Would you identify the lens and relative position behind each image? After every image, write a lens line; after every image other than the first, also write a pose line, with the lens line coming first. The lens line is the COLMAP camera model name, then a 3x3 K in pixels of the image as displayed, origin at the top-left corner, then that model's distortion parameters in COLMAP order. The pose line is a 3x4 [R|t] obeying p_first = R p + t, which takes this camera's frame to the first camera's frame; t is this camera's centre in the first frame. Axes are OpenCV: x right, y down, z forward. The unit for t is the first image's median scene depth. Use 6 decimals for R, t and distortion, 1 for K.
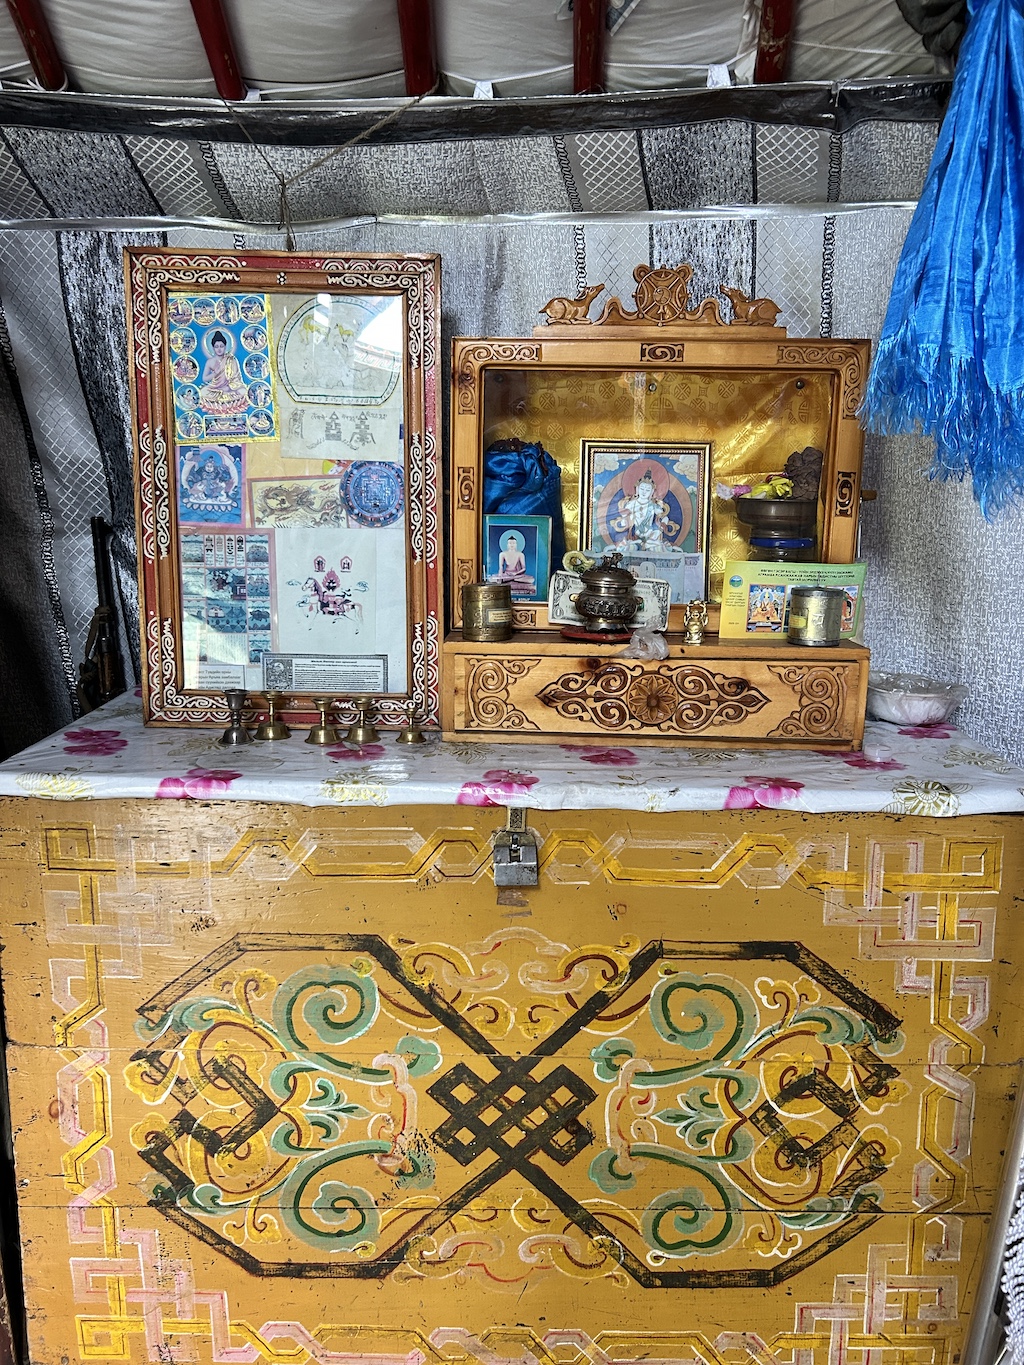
lens RADIAL K [[1031.4, 0, 512.7], [0, 1031.4, 691.4], [0, 0, 1]] dist [0.036745, -0.039773]
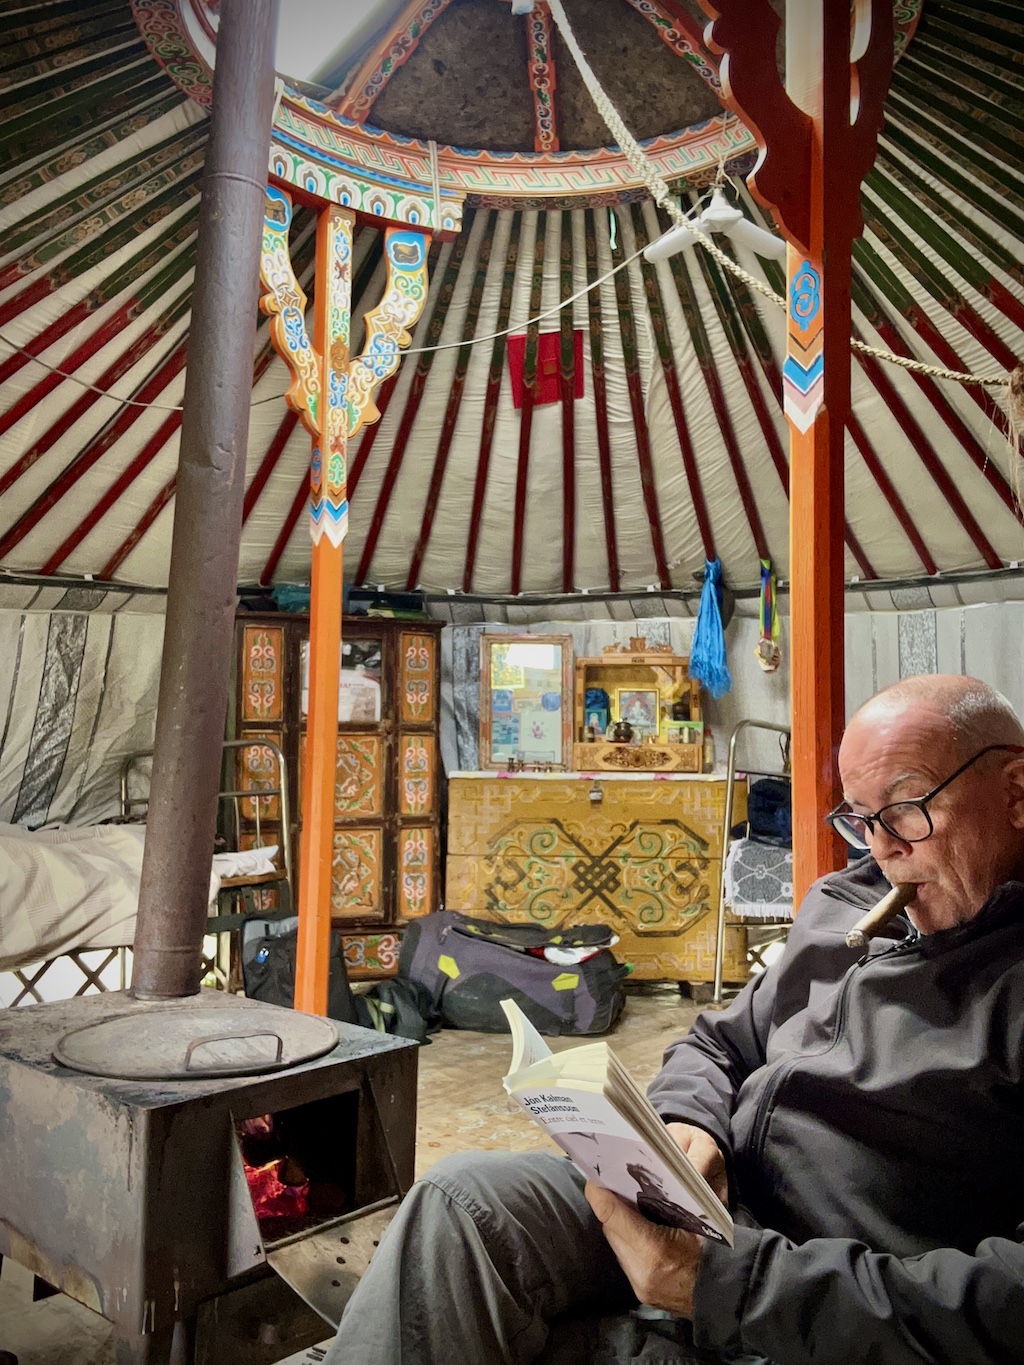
lens RADIAL K [[1193.9, 0, 509.4], [0, 1193.9, 681.9], [0, 0, 1]] dist [0.059943, -0.000513]
pose [[0.997856, -0.007961, -0.064960, -0.023587], [-0.012077, 0.953126, -0.302332, 0.960266], [0.064322, 0.302468, 0.950987, -2.822493]]
